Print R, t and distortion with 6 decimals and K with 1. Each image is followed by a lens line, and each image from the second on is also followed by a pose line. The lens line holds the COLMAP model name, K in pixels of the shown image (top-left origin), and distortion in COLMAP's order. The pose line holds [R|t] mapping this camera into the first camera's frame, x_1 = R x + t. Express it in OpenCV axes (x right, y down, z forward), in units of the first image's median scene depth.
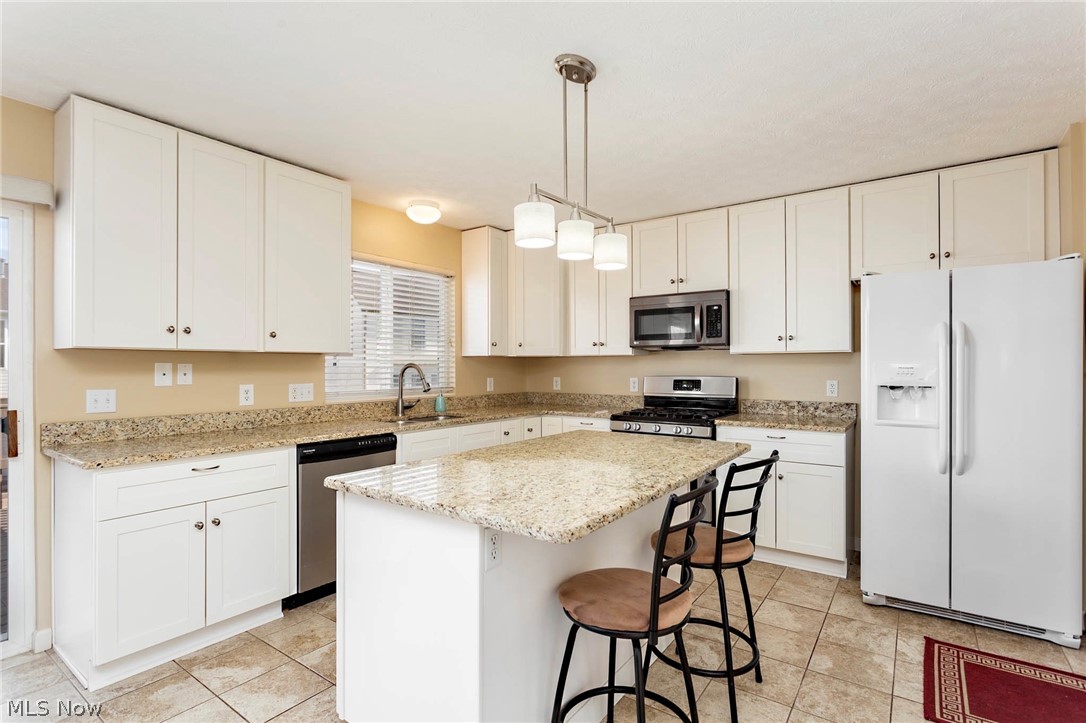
lens RADIAL K [[532.3, 0, 543.0], [0, 532.3, 361.5], [0, 0, 1]] dist [-0.001749, -0.000031]
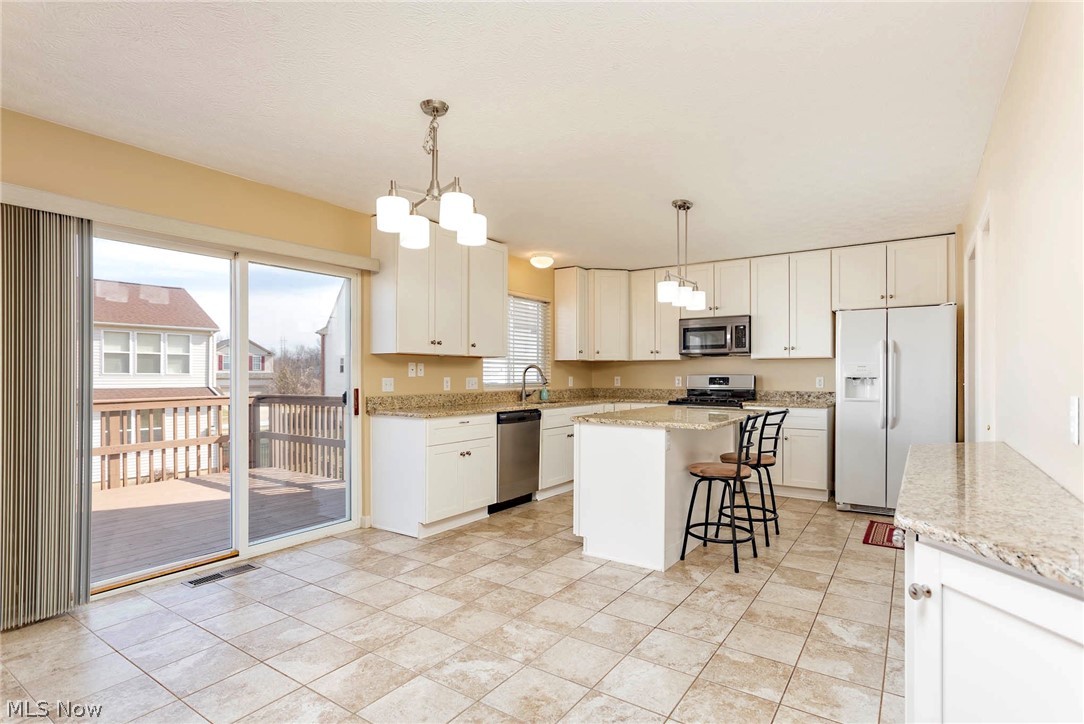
lens RADIAL K [[547.0, 0, 545.8], [0, 547.0, 370.8], [0, 0, 1]] dist [0.000321, 0.000065]
pose [[0.999732, 0.002047, 0.023062, -0.289688], [-0.002089, 0.999996, 0.001781, 0.019900], [-0.023058, -0.001828, 0.999732, -0.574570]]
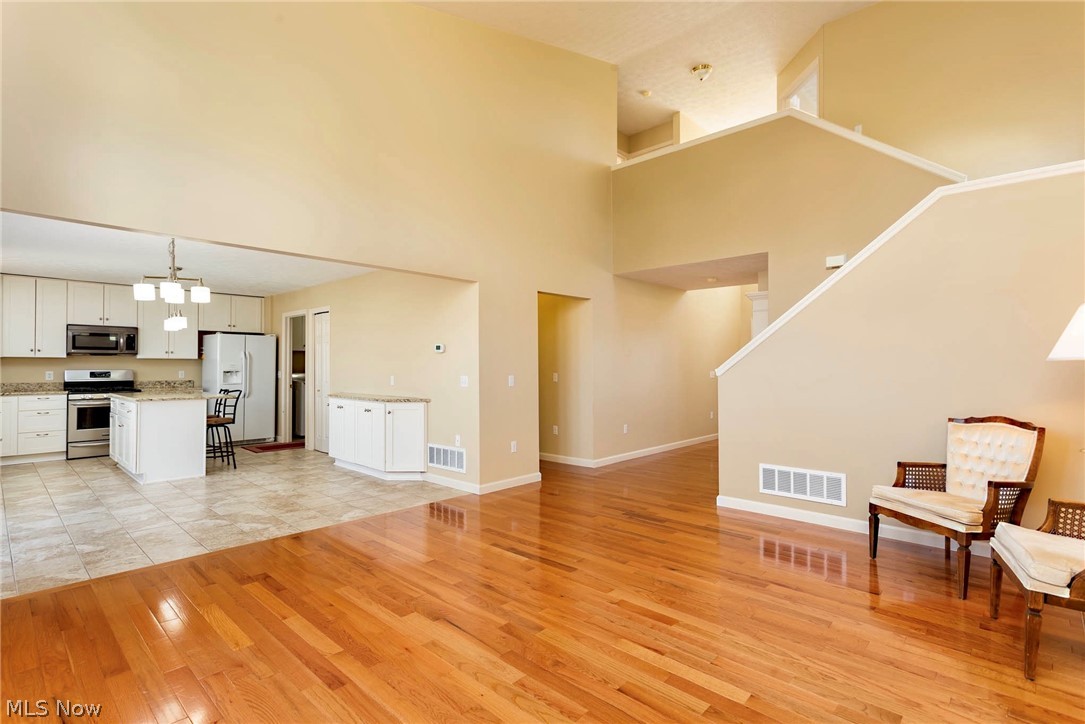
lens RADIAL K [[511.6, 0, 550.1], [0, 511.6, 368.0], [0, 0, 1]] dist [0.001077, -0.000053]
pose [[0.118427, -0.002919, 0.992959, -1.662027], [-0.010960, 0.999931, 0.004247, -0.003952], [-0.992902, -0.011386, 0.118387, -0.952782]]
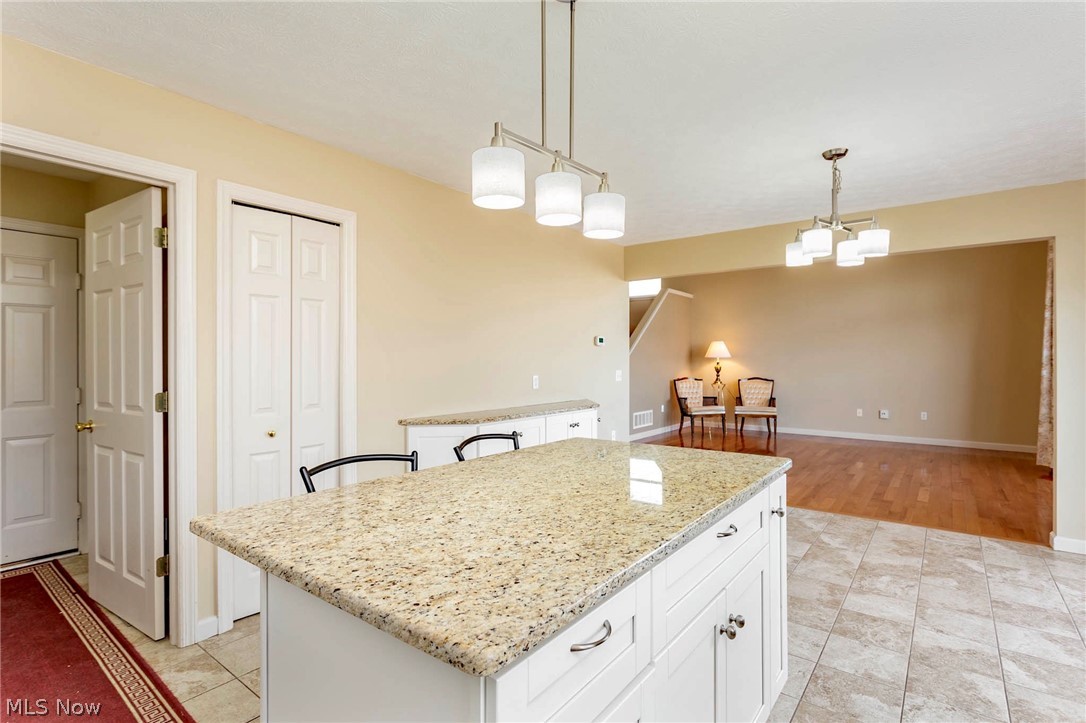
lens RADIAL K [[523.6, 0, 540.5], [0, 523.6, 362.9], [0, 0, 1]] dist [-0.000373, -0.000267]
pose [[-0.999011, 0.002019, 0.044426, 0.037297], [0.001968, 0.999997, -0.001178, 0.009794], [-0.044428, -0.001089, -0.999012, 1.129462]]
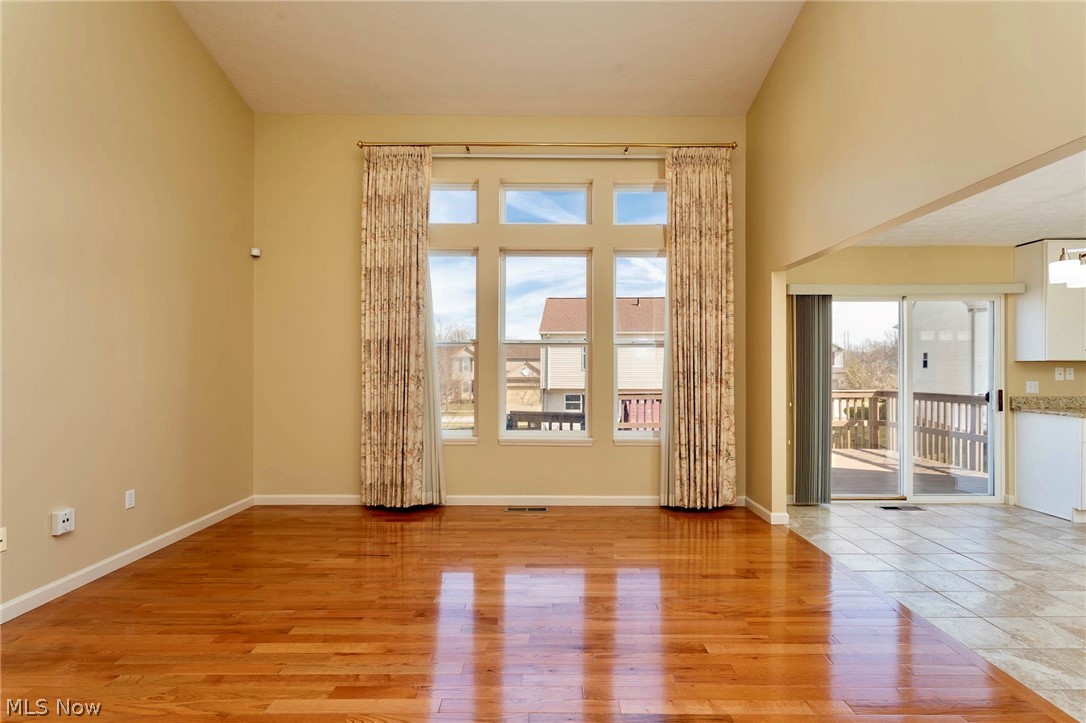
lens RADIAL K [[523.6, 0, 540.5], [0, 523.6, 362.9], [0, 0, 1]] dist [-0.000373, -0.000267]
pose [[0.579220, -0.007144, -0.815140, -0.239976], [0.006636, 0.999970, -0.004048, -0.013336], [0.815144, -0.003065, 0.579250, -1.207703]]
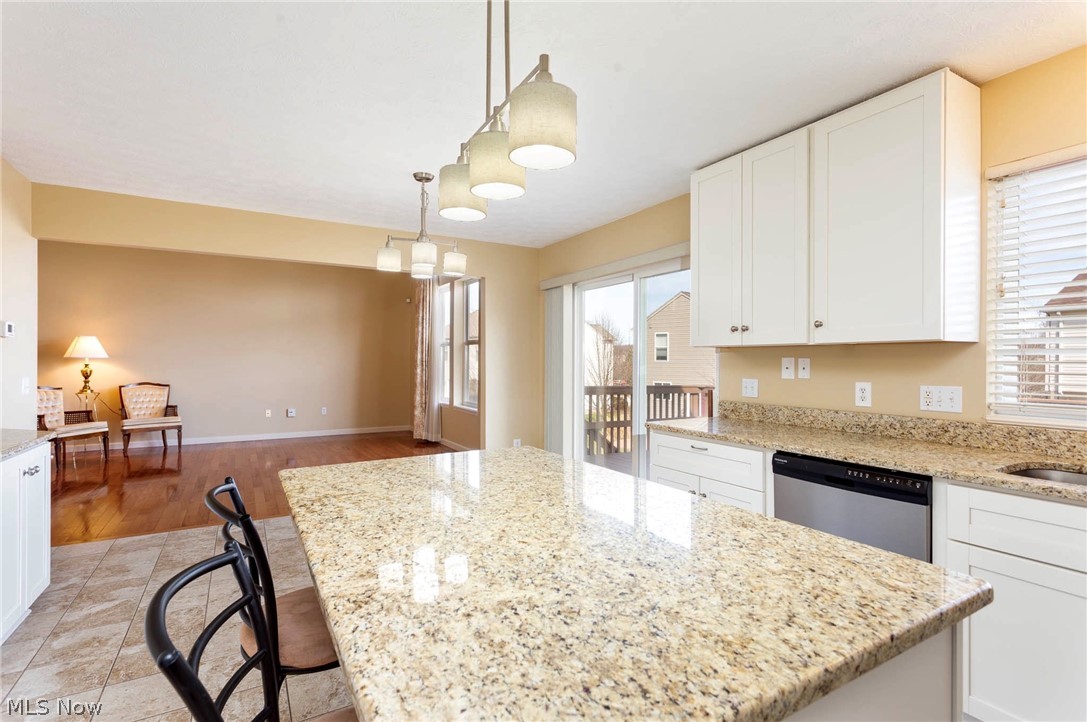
lens RADIAL K [[526.6, 0, 551.5], [0, 526.6, 360.7], [0, 0, 1]] dist [0.004315, 0.001012]
pose [[-0.402716, -0.000412, -0.915325, 0.399824], [0.005356, 0.999982, -0.002807, 0.007919], [0.915309, -0.006032, -0.402707, 0.838914]]
